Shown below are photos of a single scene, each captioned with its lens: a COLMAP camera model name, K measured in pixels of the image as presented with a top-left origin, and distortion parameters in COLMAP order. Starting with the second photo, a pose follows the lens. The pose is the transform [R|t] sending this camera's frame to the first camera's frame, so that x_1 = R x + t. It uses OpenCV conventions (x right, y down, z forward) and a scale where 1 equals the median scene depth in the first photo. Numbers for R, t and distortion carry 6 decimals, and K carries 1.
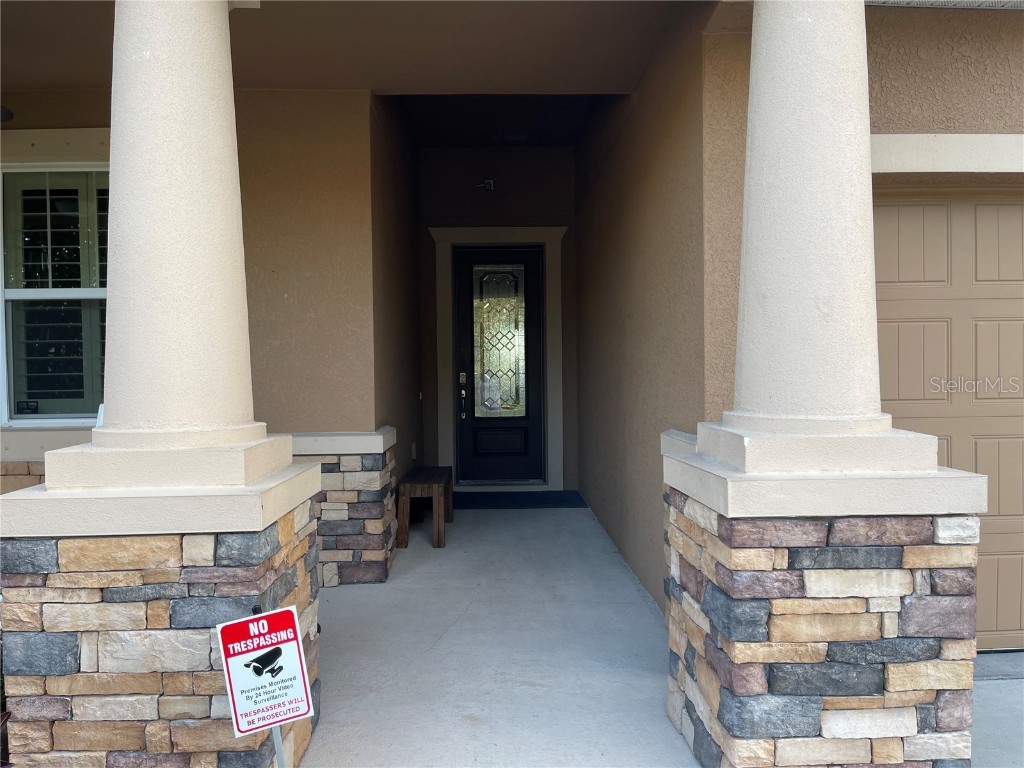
lens RADIAL K [[771.5, 0, 511.1], [0, 771.5, 387.0], [0, 0, 1]] dist [0.119382, -0.156484]
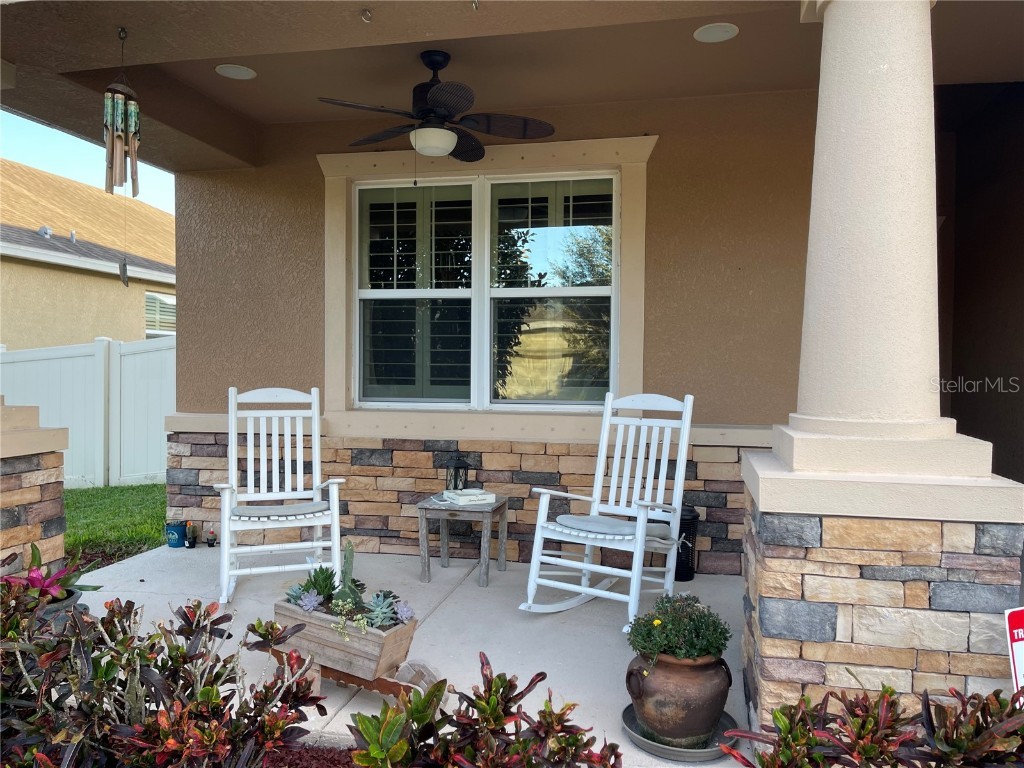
lens RADIAL K [[757.1, 0, 512.3], [0, 757.1, 390.0], [0, 0, 1]] dist [0.117839, -0.154630]
pose [[0.973142, 0.026831, -0.228635, -0.744545], [-0.024512, 0.999615, 0.012979, 0.013250], [0.228895, -0.007026, 0.973426, -0.134724]]
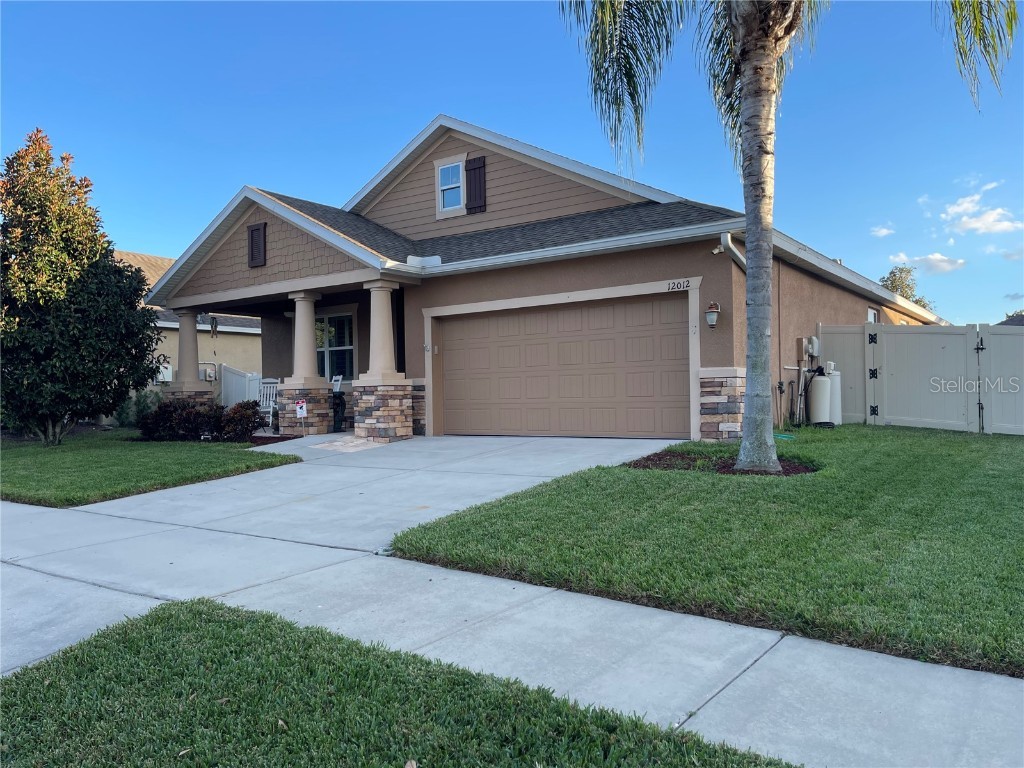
lens RADIAL K [[771.5, 0, 511.1], [0, 771.5, 387.0], [0, 0, 1]] dist [0.119382, -0.156484]
pose [[0.795086, -0.007933, -0.606444, 4.993748], [-0.002404, 0.999865, -0.016231, 0.267865], [0.606492, 0.014363, 0.794960, -3.106384]]
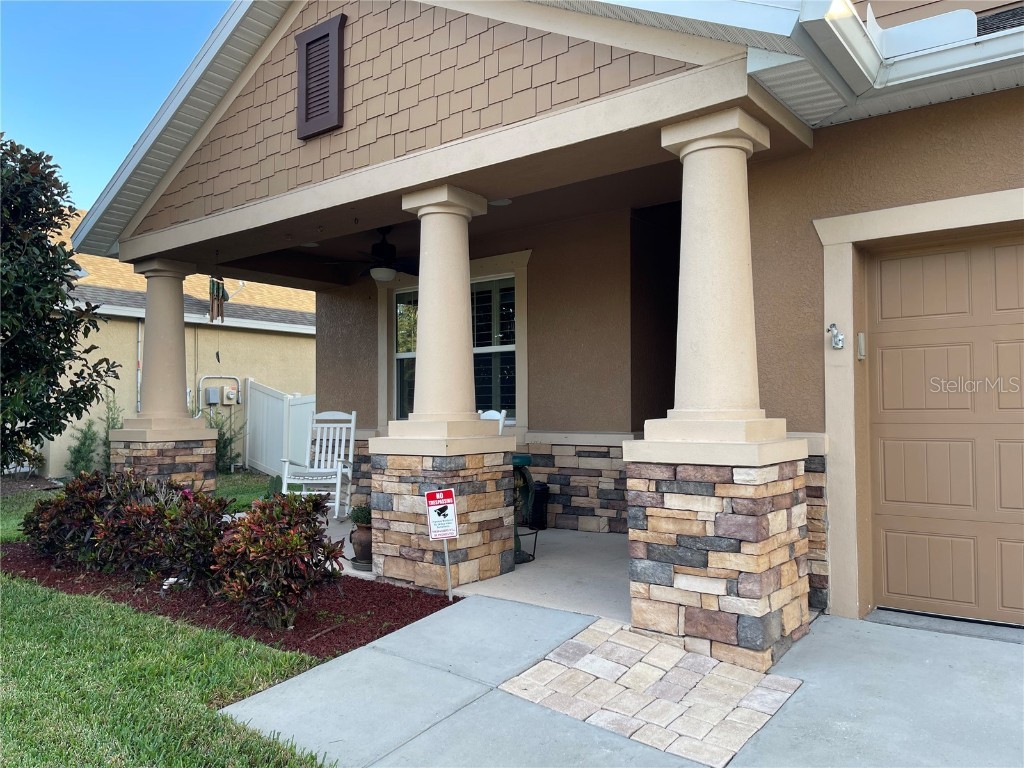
lens RADIAL K [[771.5, 0, 511.1], [0, 771.5, 387.0], [0, 0, 1]] dist [0.119382, -0.156484]
pose [[0.769264, -0.011426, -0.638829, 1.276623], [-0.015360, 0.999220, -0.036368, 0.060069], [0.638747, 0.037789, 0.768488, -0.630391]]
